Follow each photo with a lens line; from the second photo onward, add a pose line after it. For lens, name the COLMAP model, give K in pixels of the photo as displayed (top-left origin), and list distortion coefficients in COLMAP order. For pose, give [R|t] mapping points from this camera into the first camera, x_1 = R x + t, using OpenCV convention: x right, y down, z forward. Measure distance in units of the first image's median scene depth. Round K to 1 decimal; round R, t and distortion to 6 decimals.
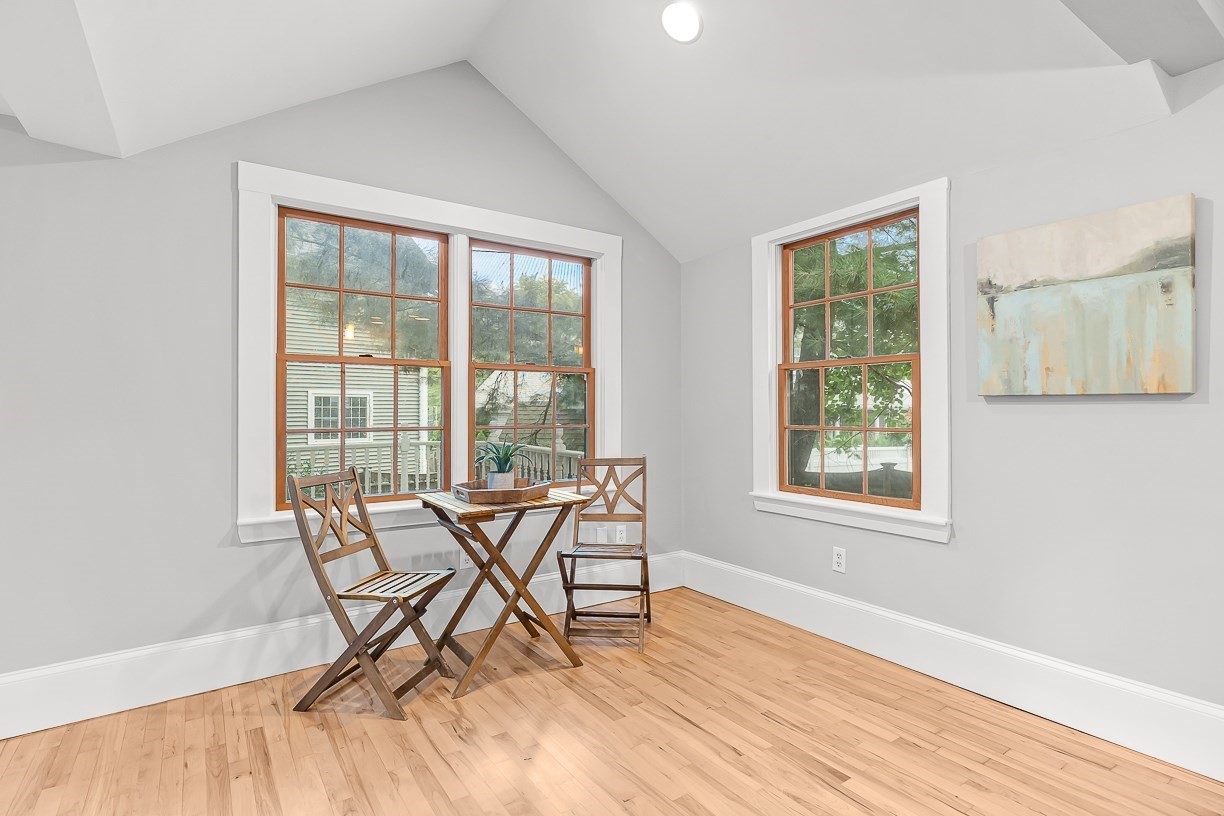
lens RADIAL K [[599.0, 0, 611.9], [0, 599.0, 406.6], [0, 0, 1]] dist [-0.002329, 0.002146]
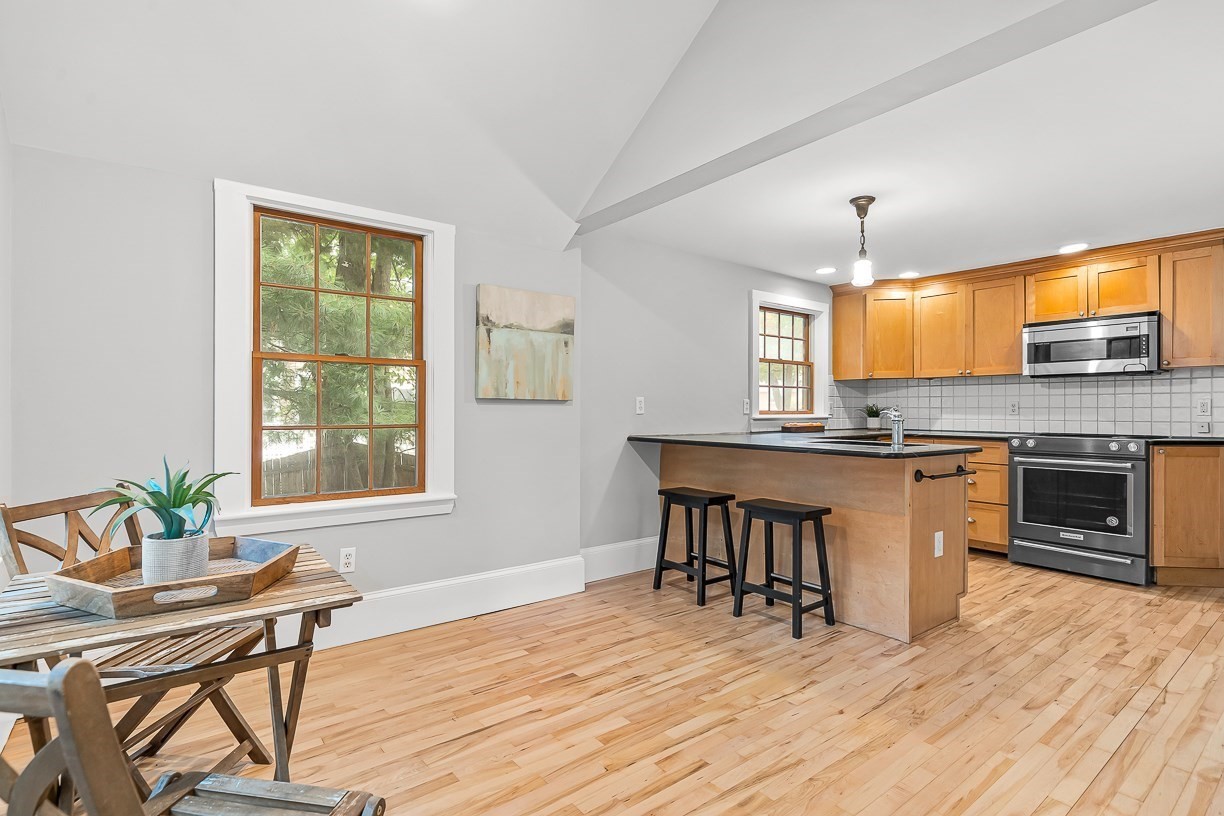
lens RADIAL K [[599.0, 0, 607.9], [0, 599.0, 410.3], [0, 0, 1]] dist [-0.002329, 0.002146]
pose [[-0.054266, 0.000429, 0.998526, -0.737368], [-0.008718, 0.999962, -0.000903, 0.007907], [-0.998488, -0.008754, -0.054260, 0.740859]]
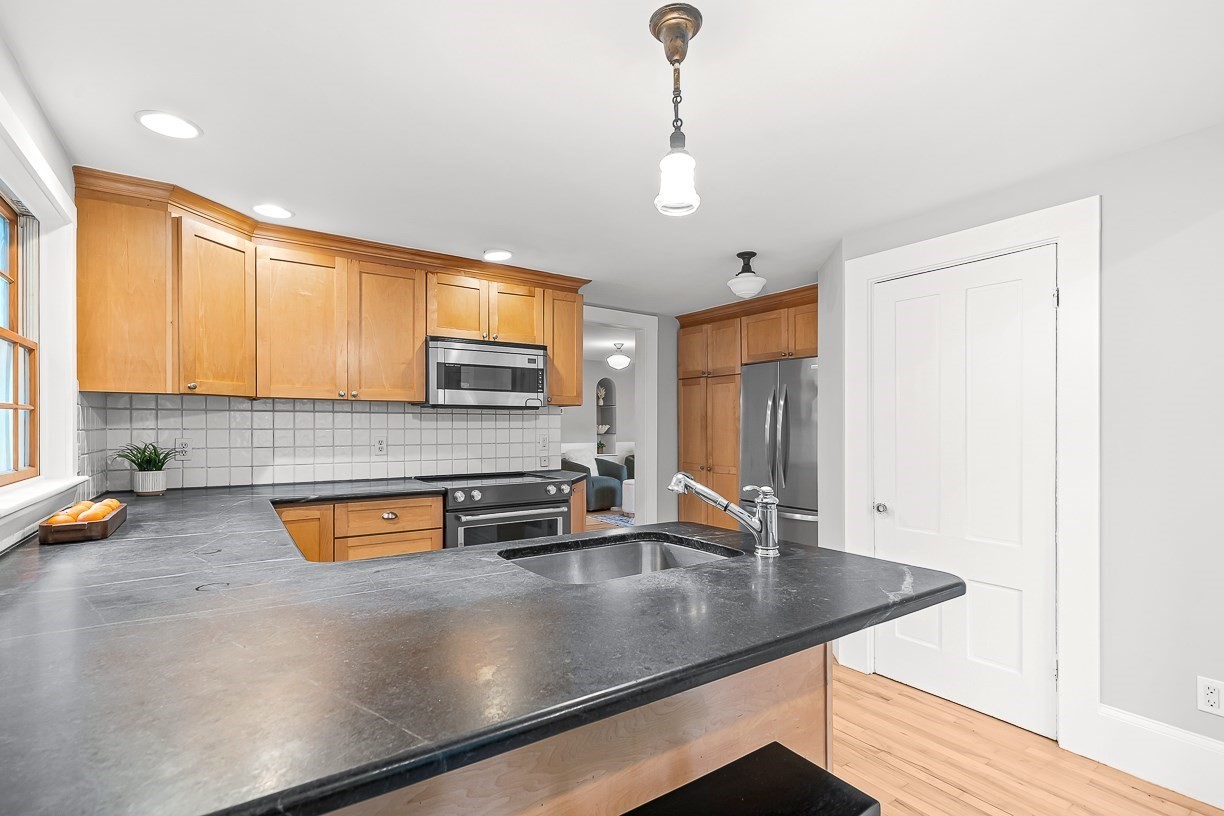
lens RADIAL K [[567.6, 0, 613.3], [0, 567.6, 422.6], [0, 0, 1]] dist [0.000888, -0.000449]
pose [[-0.999998, 0.001127, 0.001474, 0.620049], [0.001106, 0.999895, -0.014423, -0.049892], [-0.001490, -0.014421, -0.999895, 0.676744]]
